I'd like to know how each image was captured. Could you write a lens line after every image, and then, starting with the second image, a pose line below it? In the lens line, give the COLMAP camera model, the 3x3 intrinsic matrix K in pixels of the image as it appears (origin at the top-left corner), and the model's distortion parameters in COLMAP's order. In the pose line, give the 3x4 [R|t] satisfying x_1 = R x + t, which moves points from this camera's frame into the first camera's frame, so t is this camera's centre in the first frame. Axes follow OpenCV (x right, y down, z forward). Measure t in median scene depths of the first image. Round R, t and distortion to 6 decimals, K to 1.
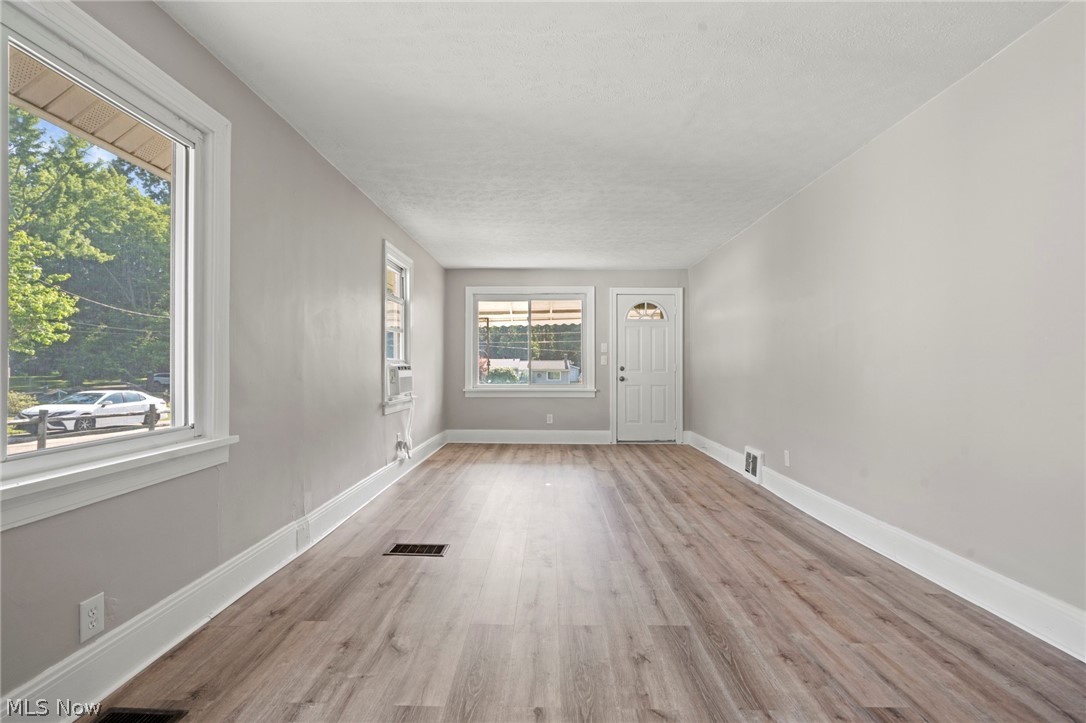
lens RADIAL K [[501.3, 0, 542.8], [0, 501.3, 364.1], [0, 0, 1]] dist [-0.001221, 0.001135]
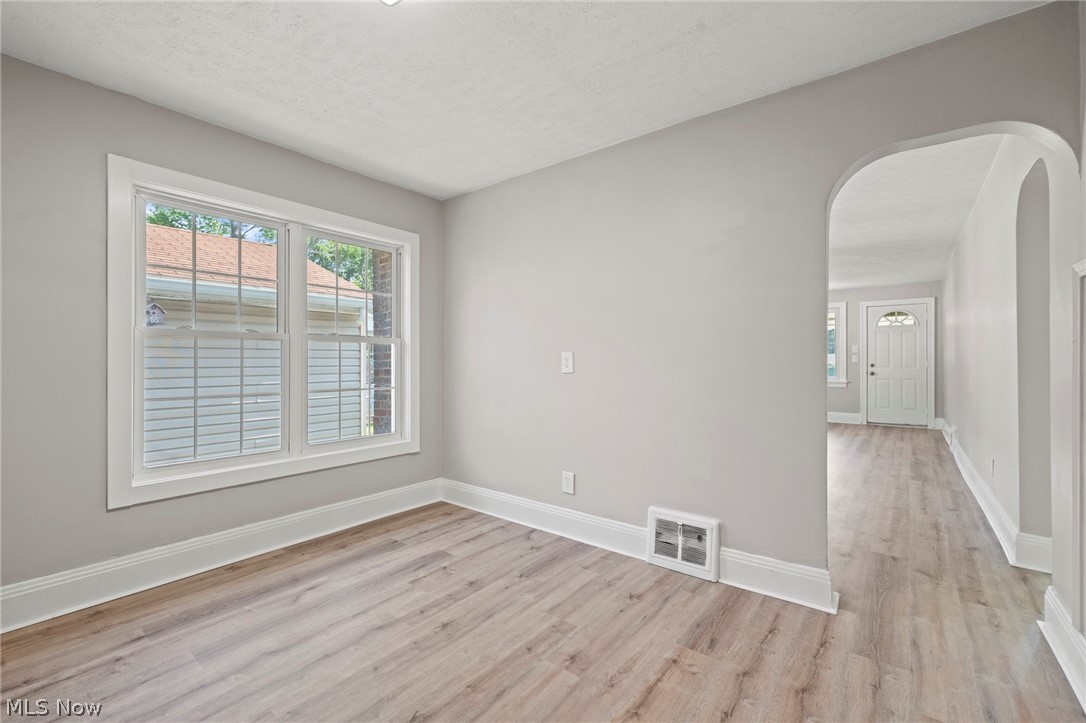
lens RADIAL K [[467.0, 0, 536.6], [0, 467.0, 359.6], [0, 0, 1]] dist [-0.002287, 0.000531]
pose [[0.789142, -0.000679, -0.614210, 0.417248], [0.003479, 0.999988, 0.003364, -0.023257], [0.614201, -0.004791, 0.789135, -0.874192]]
